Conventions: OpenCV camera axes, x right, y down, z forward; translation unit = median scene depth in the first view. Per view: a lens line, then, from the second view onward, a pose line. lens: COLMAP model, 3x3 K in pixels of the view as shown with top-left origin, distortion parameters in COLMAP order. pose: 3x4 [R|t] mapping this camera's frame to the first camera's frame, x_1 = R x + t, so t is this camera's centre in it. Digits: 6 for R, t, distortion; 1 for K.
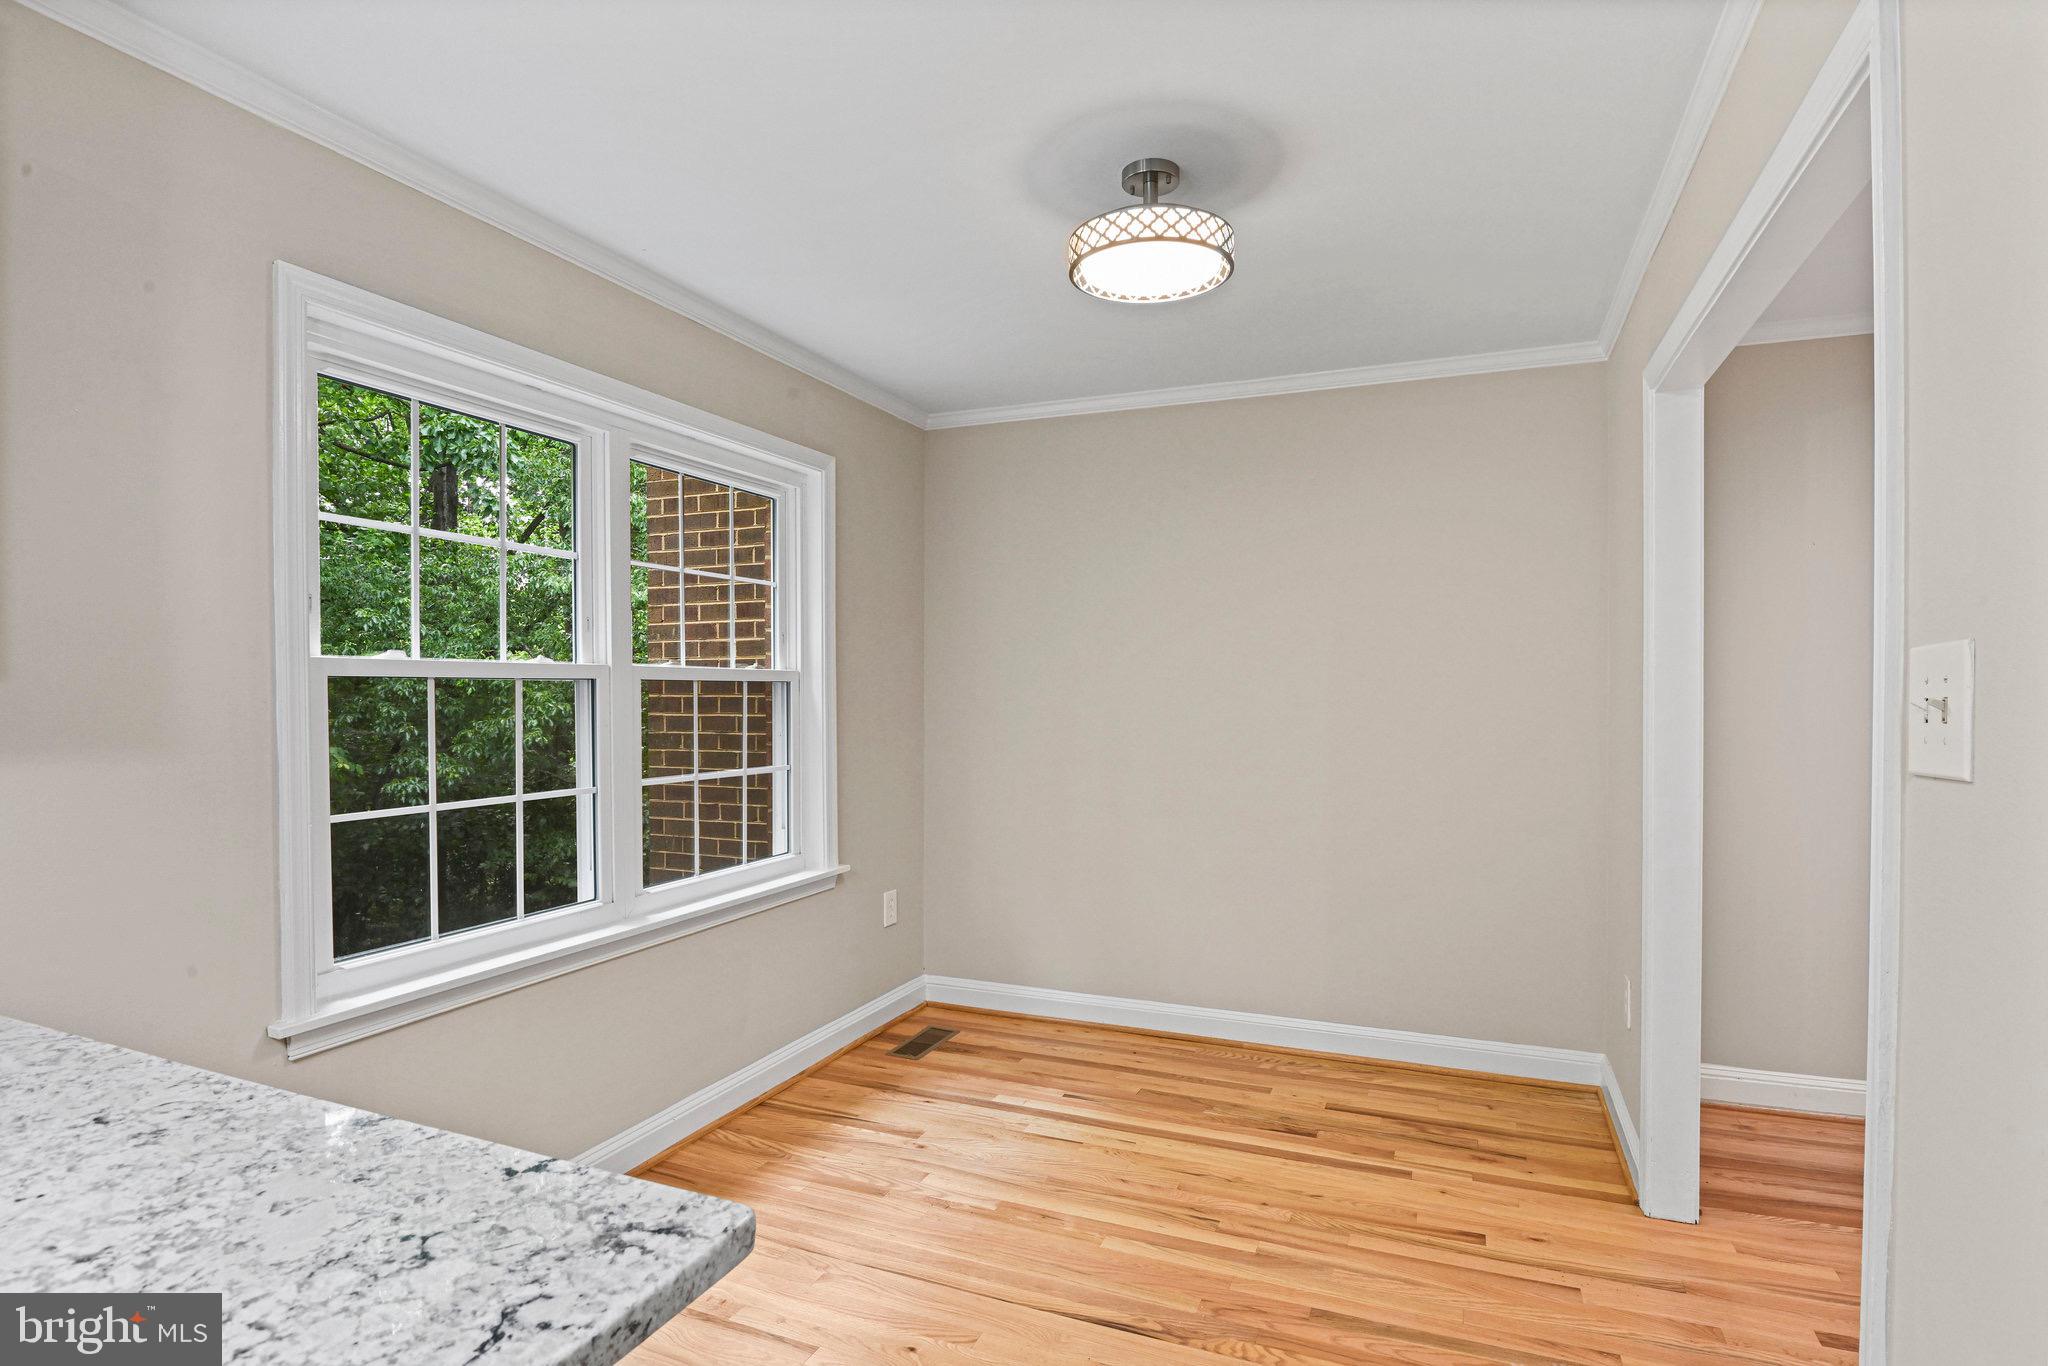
lens RADIAL K [[1036.1, 0, 1028.8], [0, 1036.1, 699.3], [0, 0, 1]] dist [-0.003300, -0.000887]
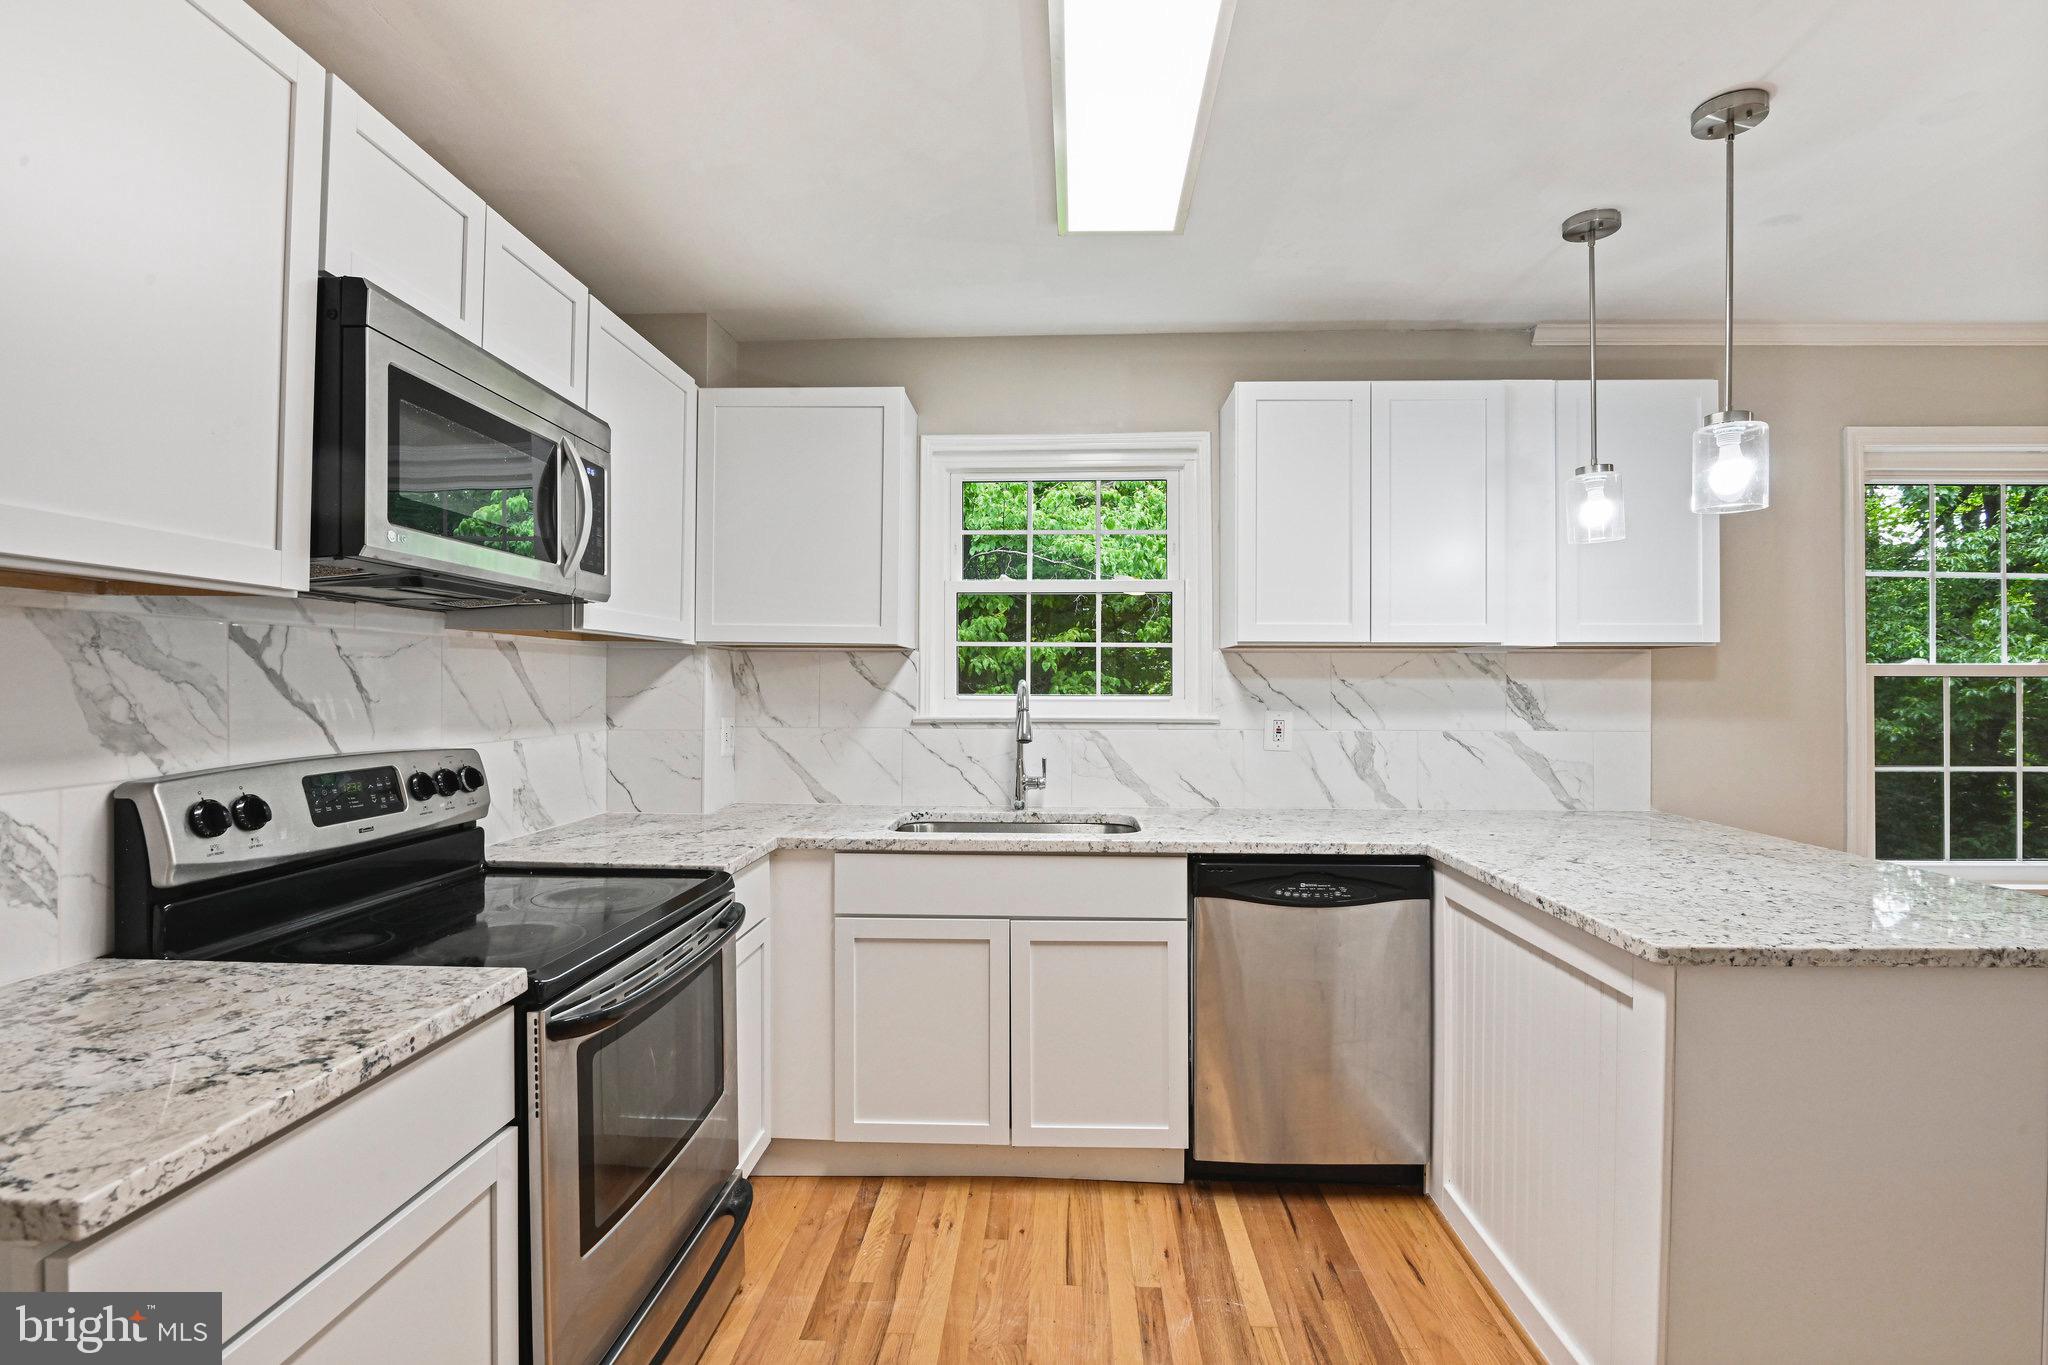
lens RADIAL K [[955.5, 0, 1018.5], [0, 955.5, 675.4], [0, 0, 1]] dist [-0.004588, -0.010803]
pose [[0.344607, -0.003253, -0.938741, 0.170515], [-0.013901, 0.999867, -0.008568, 0.005809], [0.938644, 0.016001, 0.344516, -0.558903]]
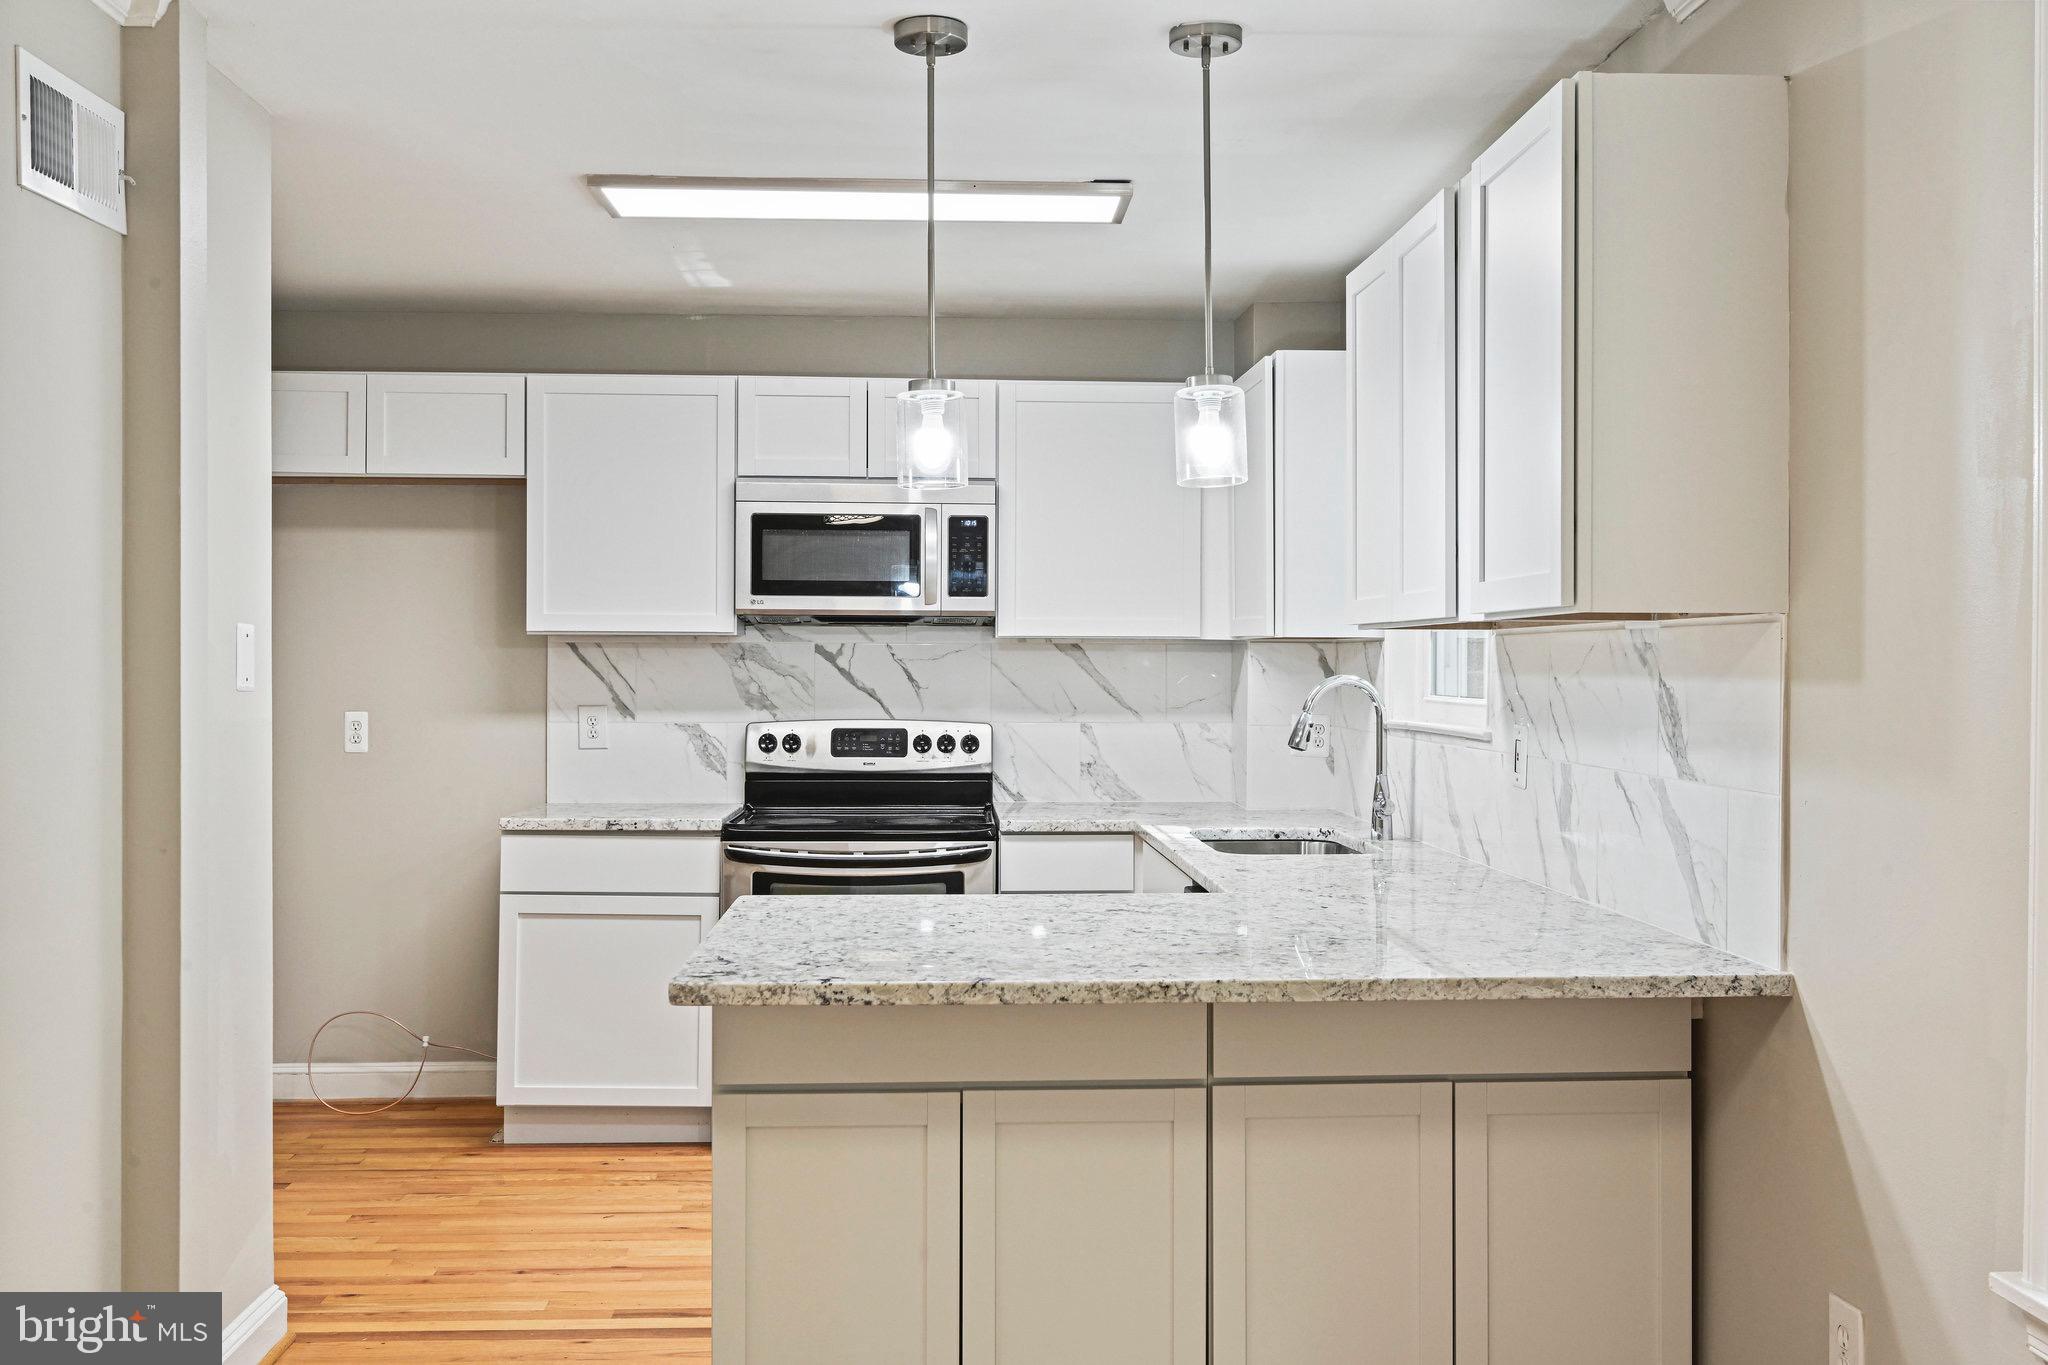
lens RADIAL K [[1866.8, 0, 1015.2], [0, 1866.8, 667.0], [0, 0, 1]] dist [0.001685, 0.001124]
pose [[-0.905619, -0.000229, -0.424092, 0.163552], [-0.005767, 0.999914, 0.011775, -0.024687], [0.424053, 0.013110, -0.905542, 1.219346]]
